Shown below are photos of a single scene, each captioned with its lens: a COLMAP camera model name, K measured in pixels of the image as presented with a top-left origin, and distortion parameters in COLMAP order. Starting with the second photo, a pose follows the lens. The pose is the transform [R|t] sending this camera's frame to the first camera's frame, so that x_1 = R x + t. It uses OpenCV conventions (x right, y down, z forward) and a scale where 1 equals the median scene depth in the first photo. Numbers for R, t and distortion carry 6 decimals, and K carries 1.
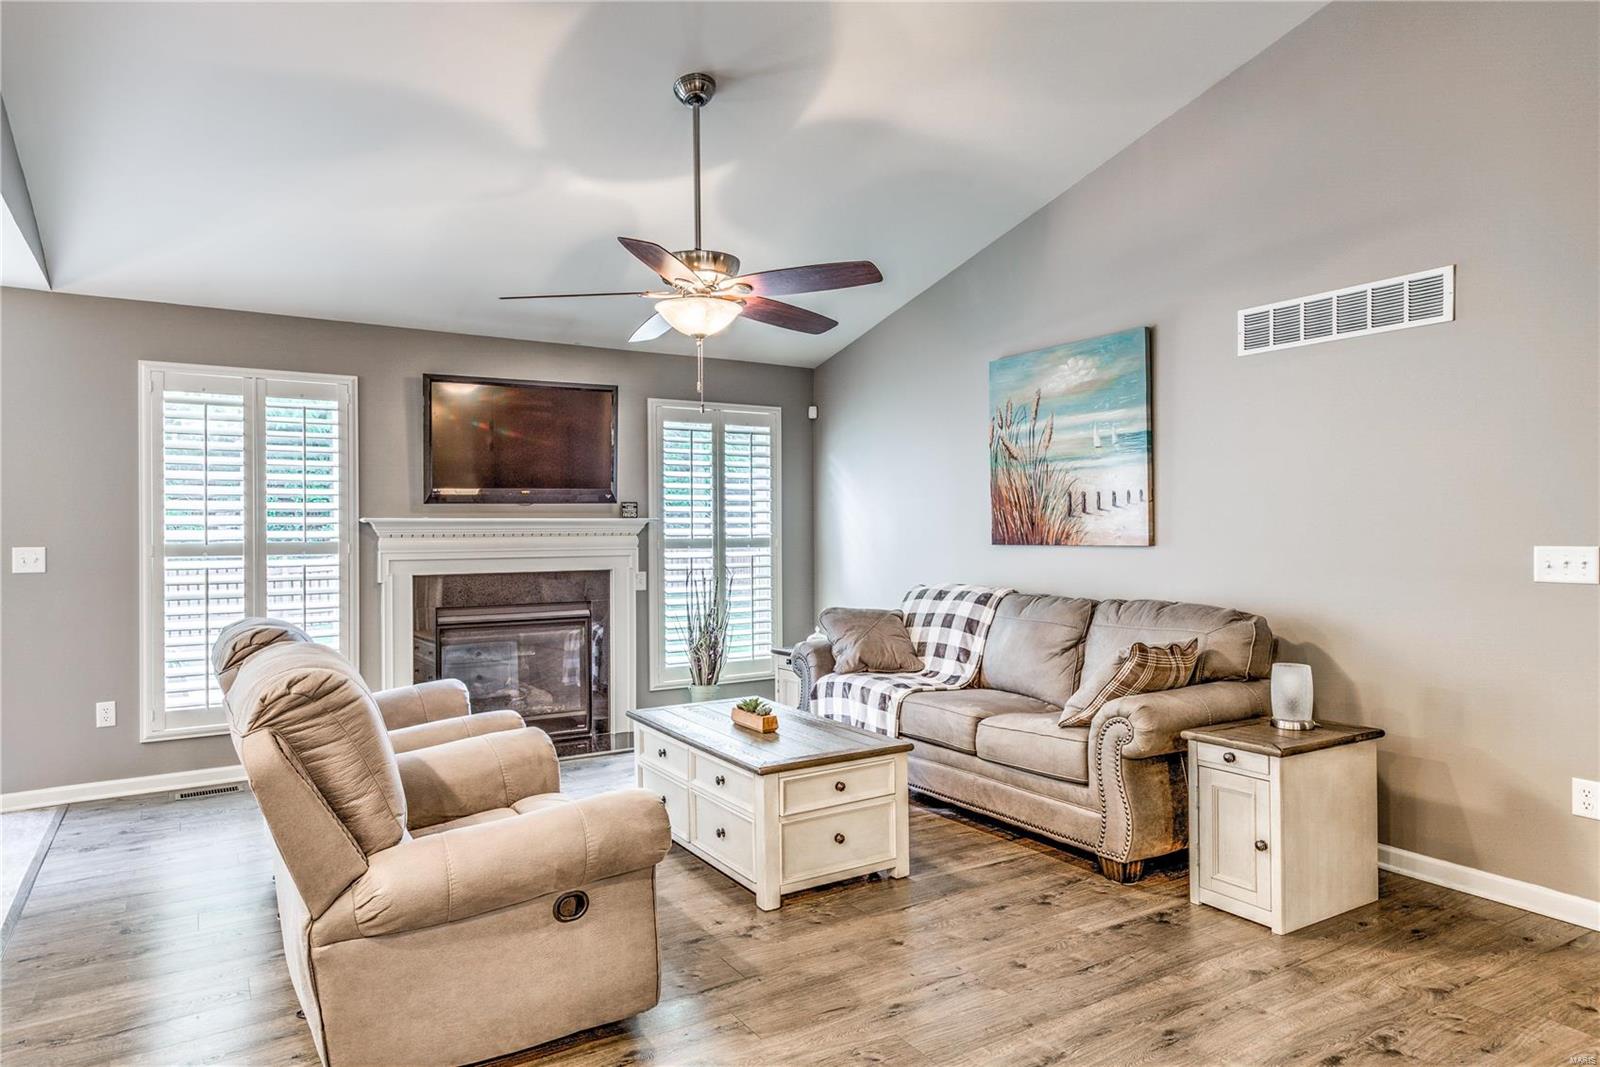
lens RADIAL K [[963.9, 0, 777.1], [0, 963.9, 534.7], [0, 0, 1]] dist [0.018085, 0.000325]
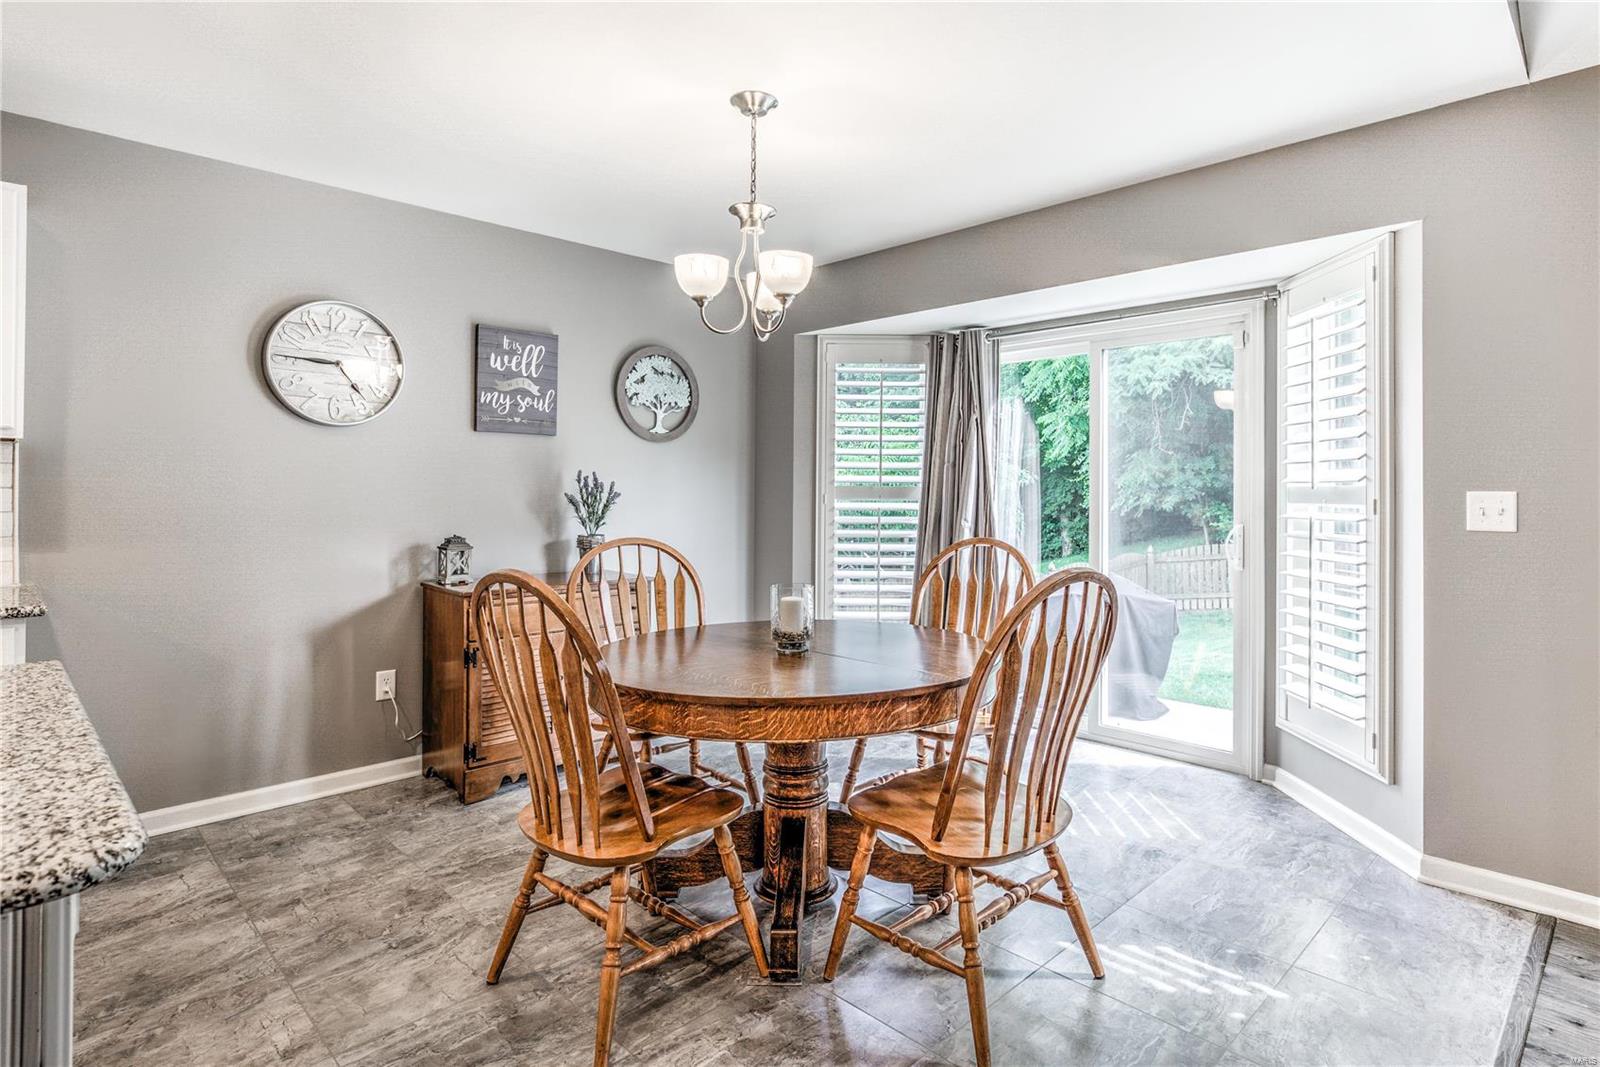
lens RADIAL K [[844.7, 0, 840.5], [0, 844.7, 479.1], [0, 0, 1]] dist [-0.001851, -0.000332]
pose [[0.251385, -0.004641, -0.967876, -0.313210], [-0.010158, 0.999921, -0.007433, 0.011606], [0.967834, 0.011700, 0.251318, 0.413177]]
